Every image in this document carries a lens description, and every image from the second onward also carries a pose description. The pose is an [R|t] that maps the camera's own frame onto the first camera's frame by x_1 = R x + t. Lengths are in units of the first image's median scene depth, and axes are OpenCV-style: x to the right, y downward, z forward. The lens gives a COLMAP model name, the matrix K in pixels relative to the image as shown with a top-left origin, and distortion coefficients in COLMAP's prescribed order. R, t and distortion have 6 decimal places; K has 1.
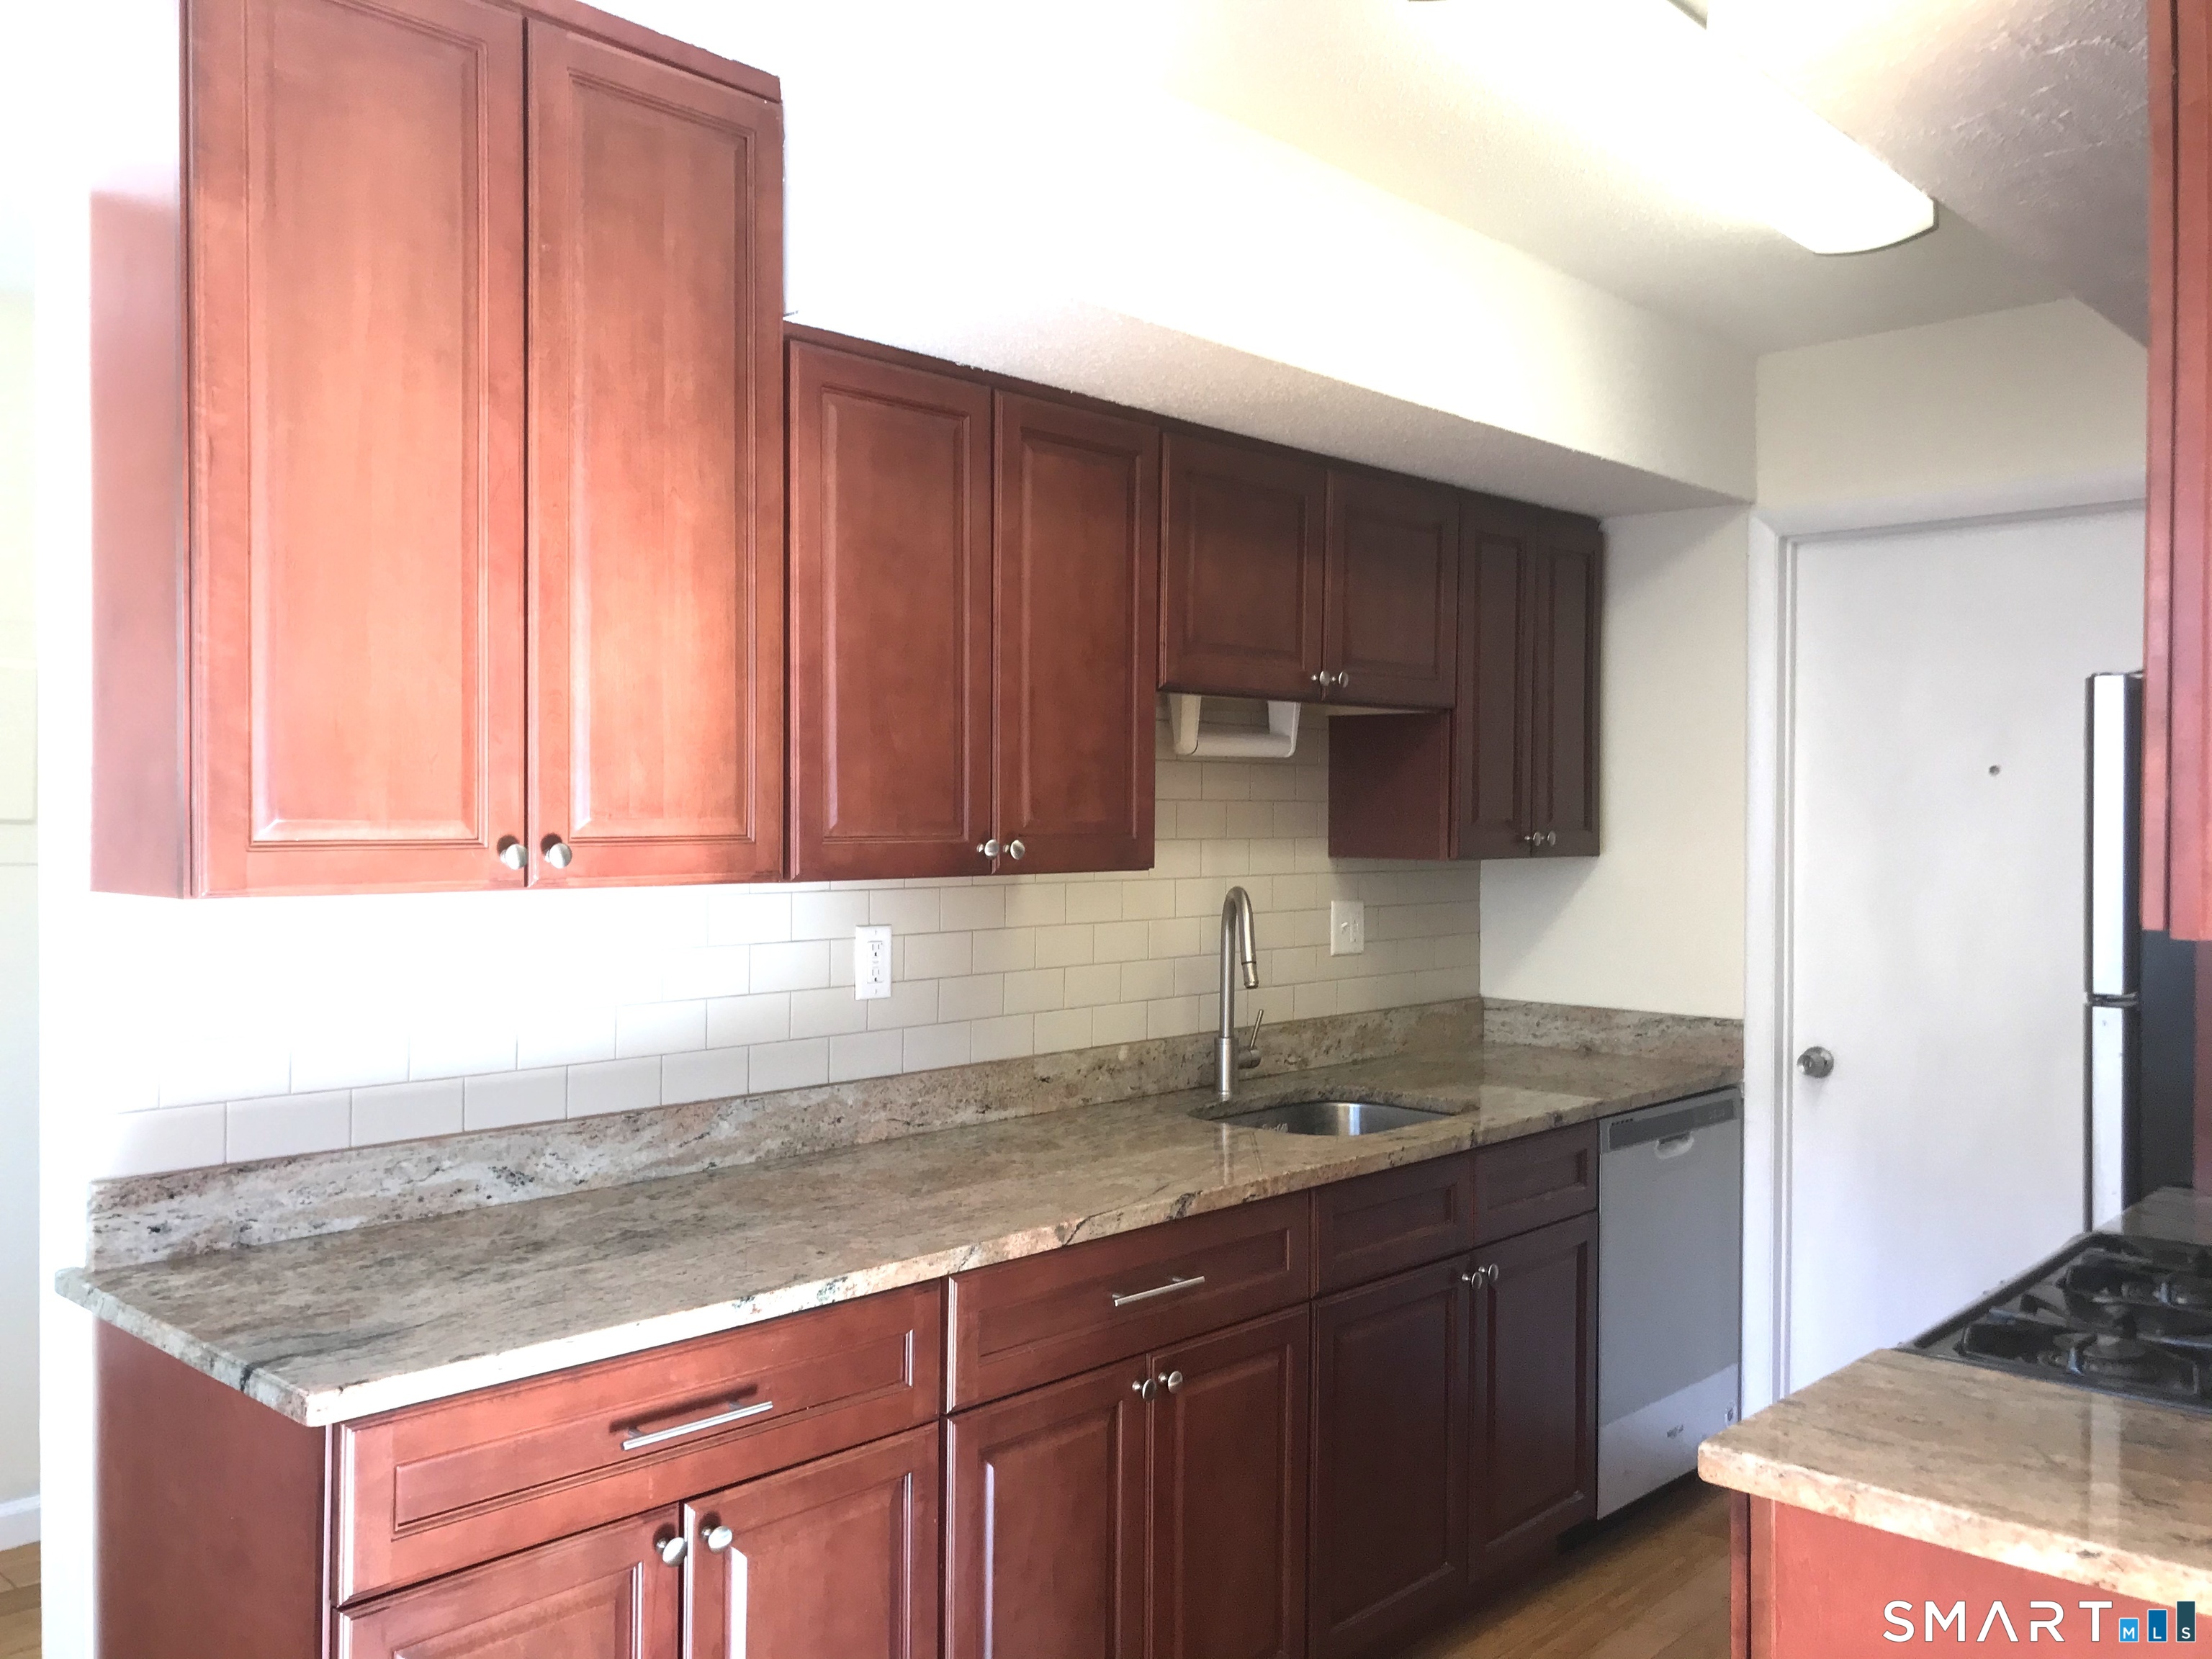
lens RADIAL K [[1806.7, 0, 1098.3], [0, 1806.7, 815.4], [0, 0, 1]] dist [0.071034, -0.145101]
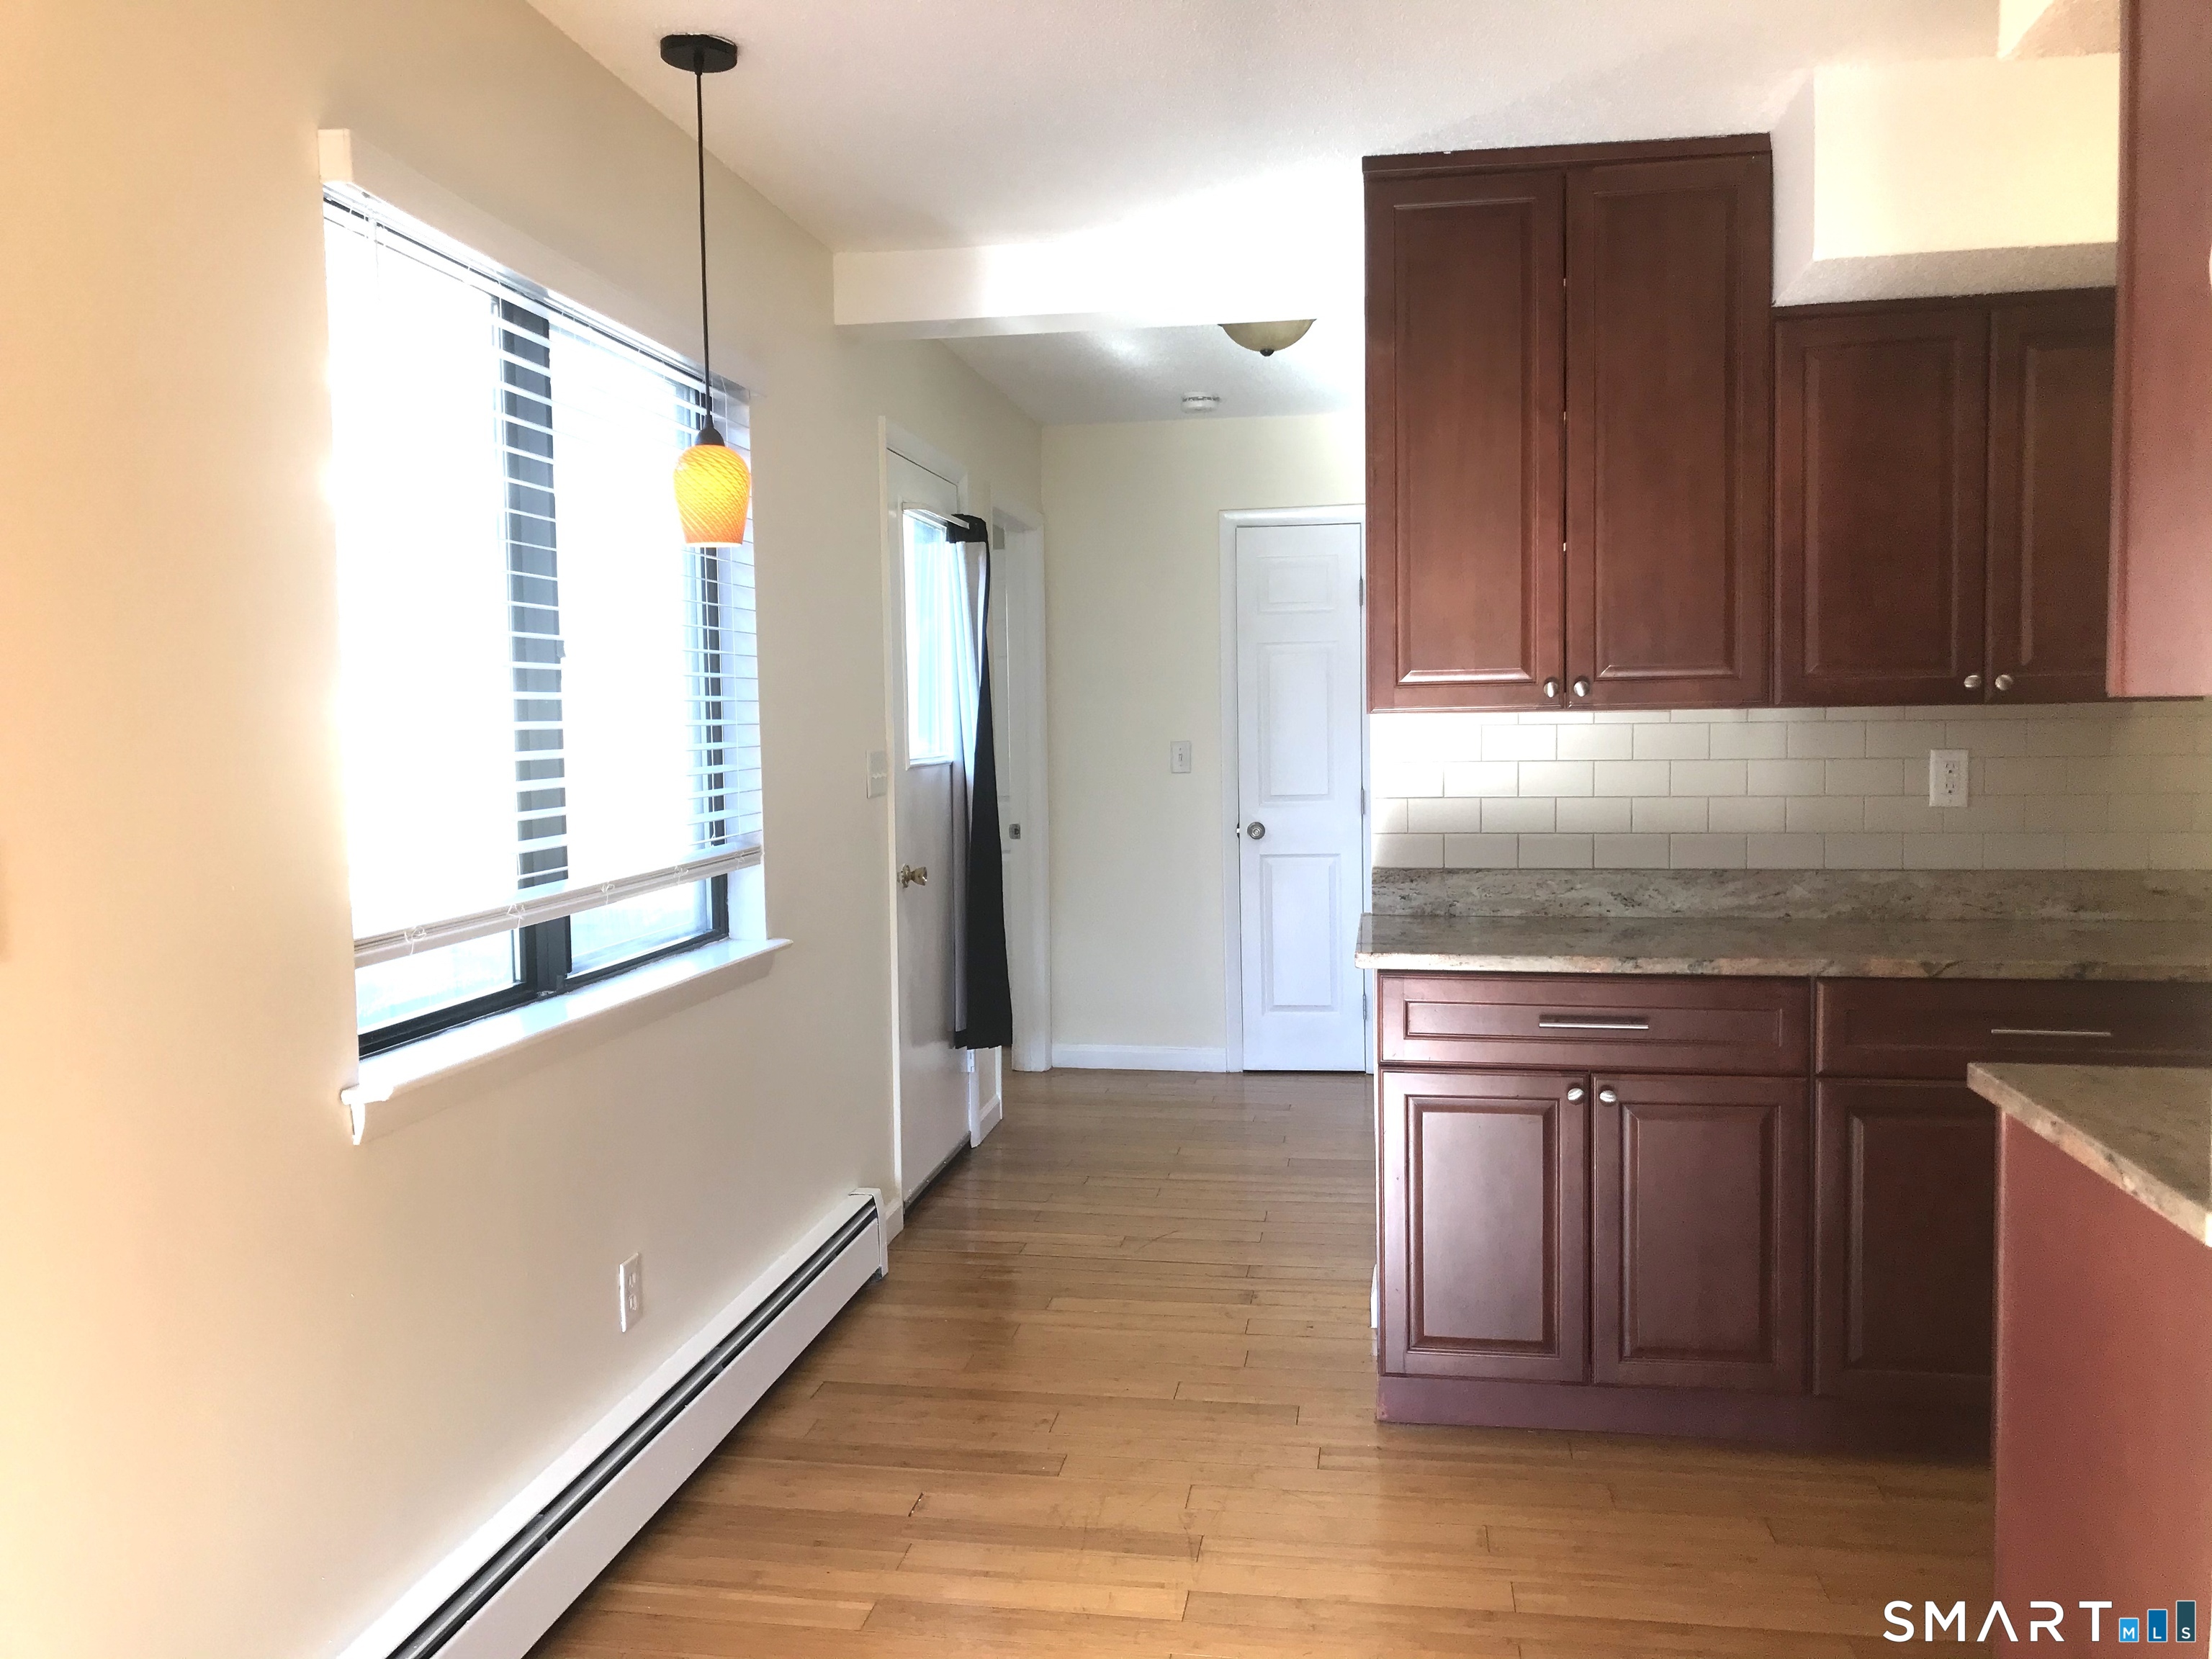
lens RADIAL K [[1824.1, 0, 1107.4], [0, 1824.1, 816.4], [0, 0, 1]] dist [0.110814, -0.208131]
pose [[0.565831, 0.034159, -0.823813, 0.707393], [0.014784, 0.998560, 0.051560, 0.039088], [0.824389, -0.041354, 0.564512, -0.241701]]
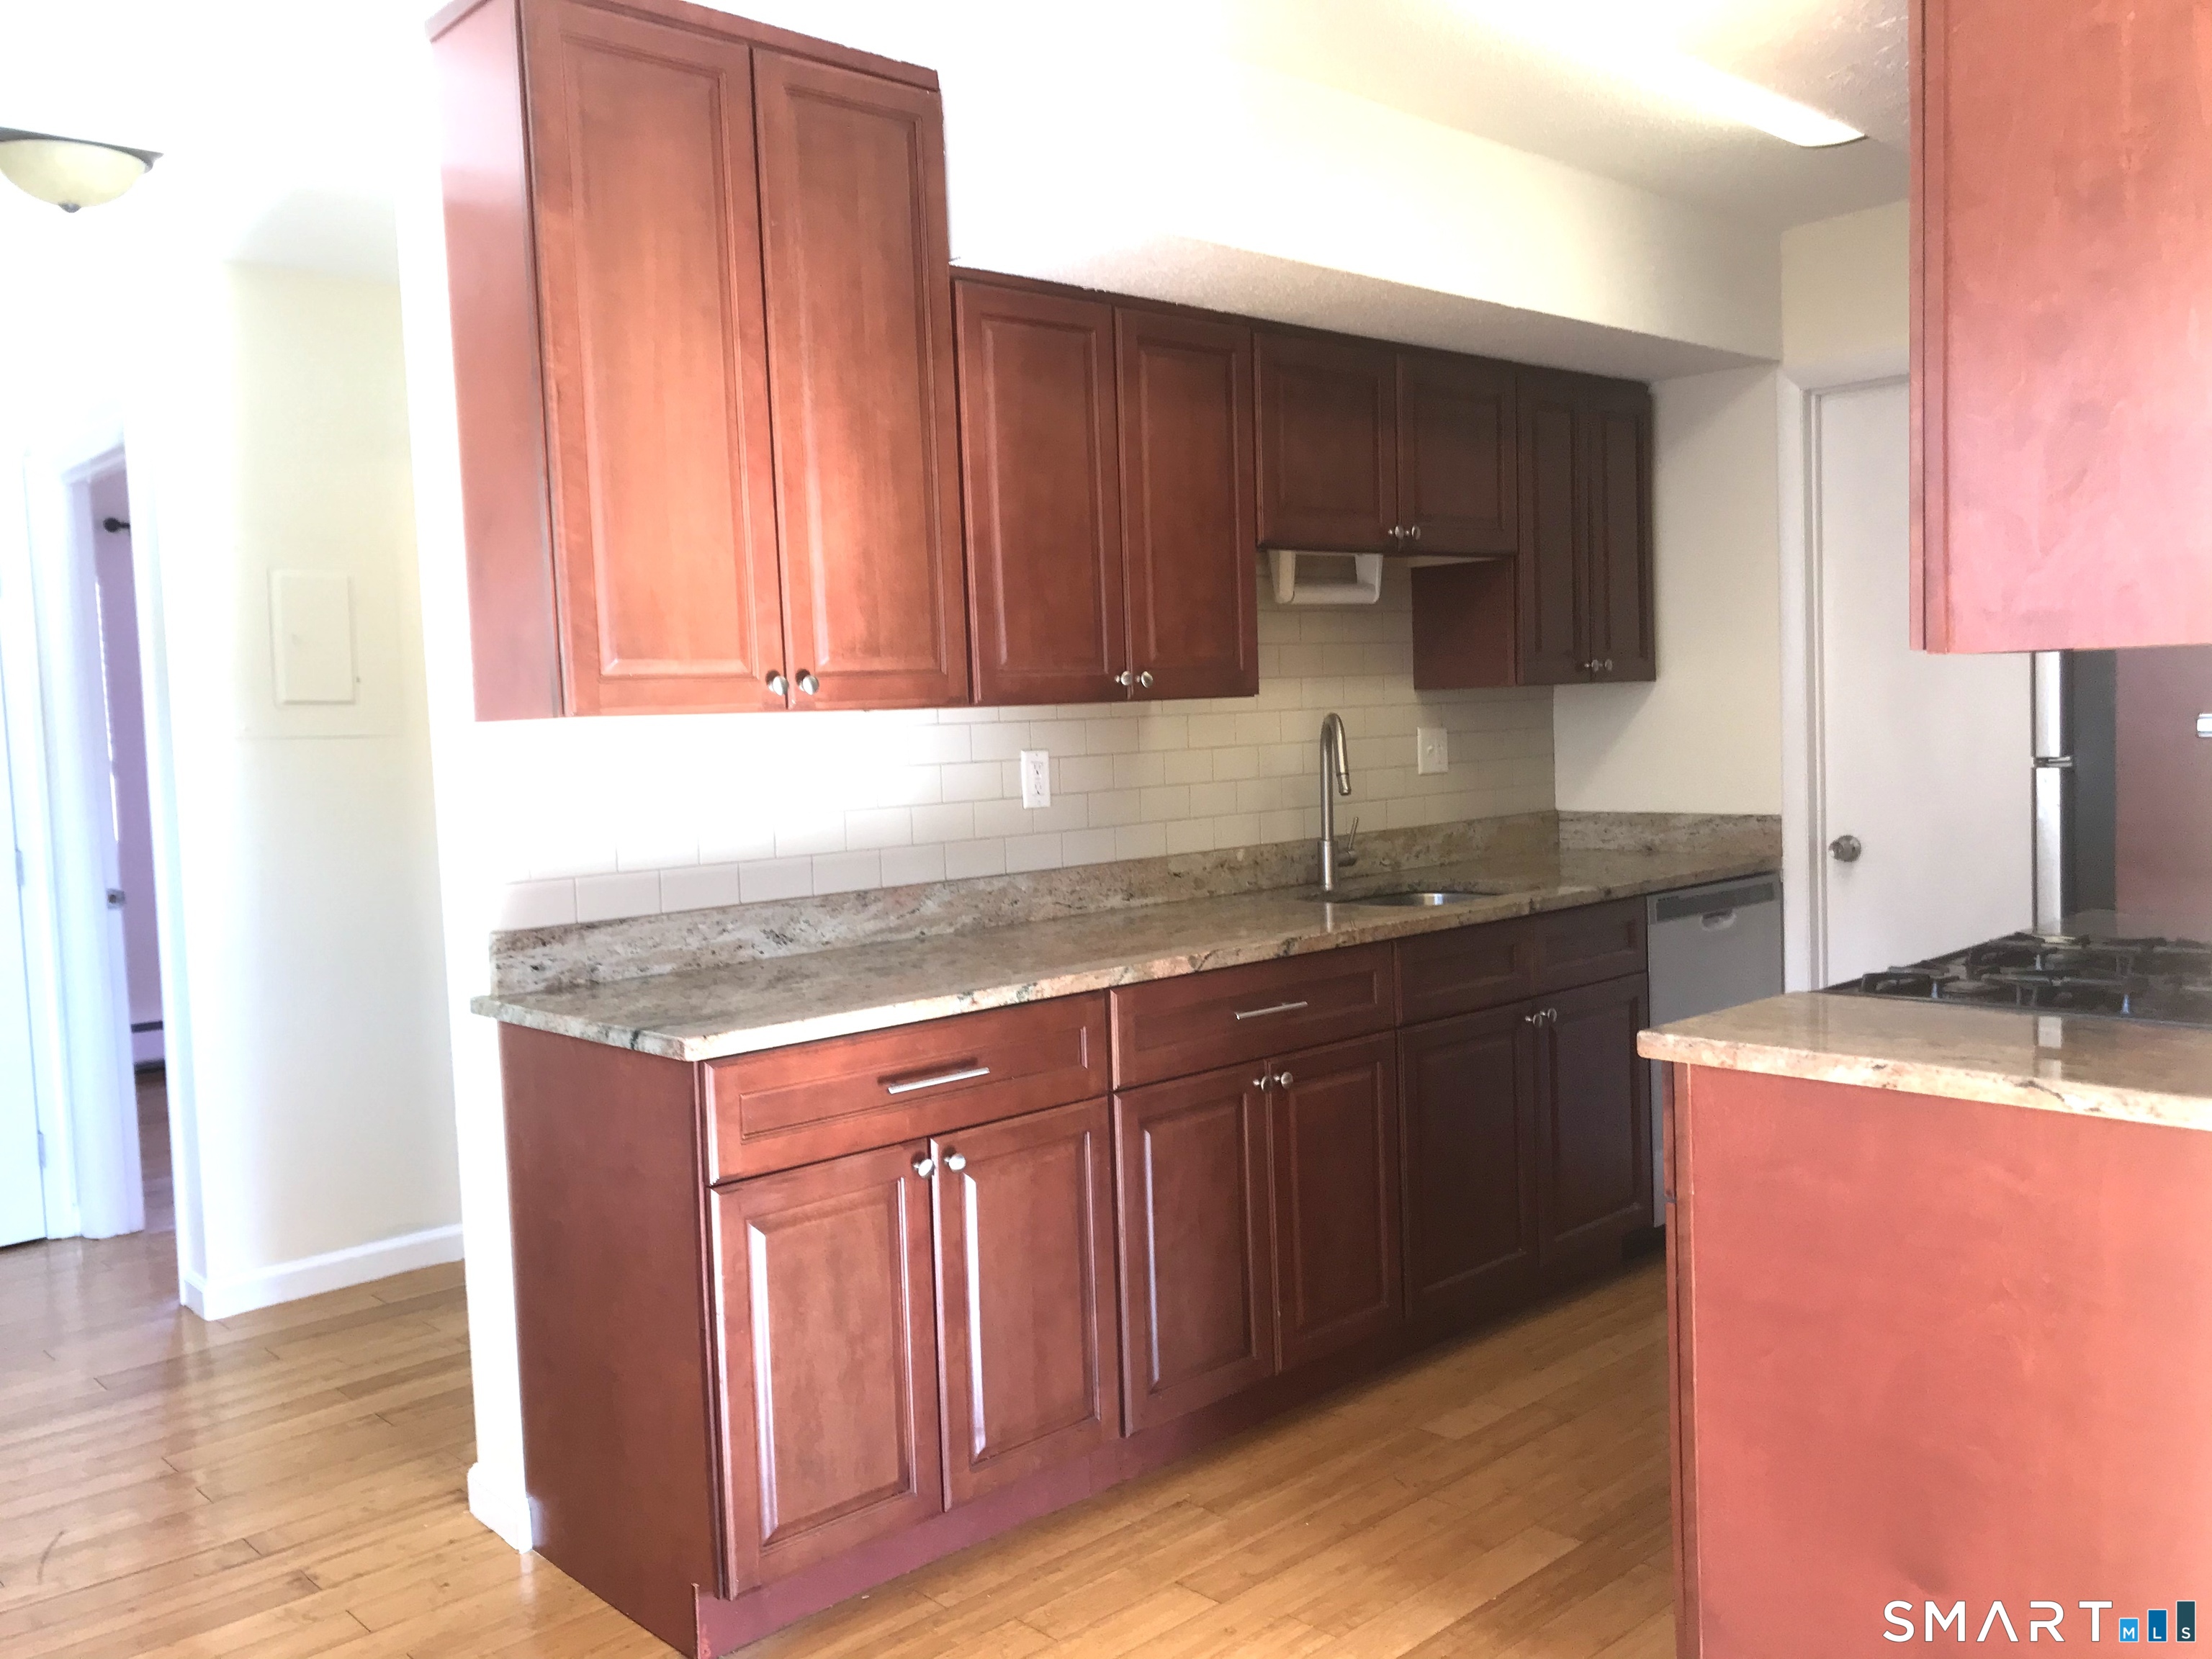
lens RADIAL K [[1824.1, 0, 1107.4], [0, 1824.1, 816.4], [0, 0, 1]] dist [0.110814, -0.208131]
pose [[0.997048, -0.038632, -0.066354, 0.008572], [0.042414, 0.997498, 0.056561, 0.045109], [0.064003, -0.059209, 0.996192, -0.297584]]
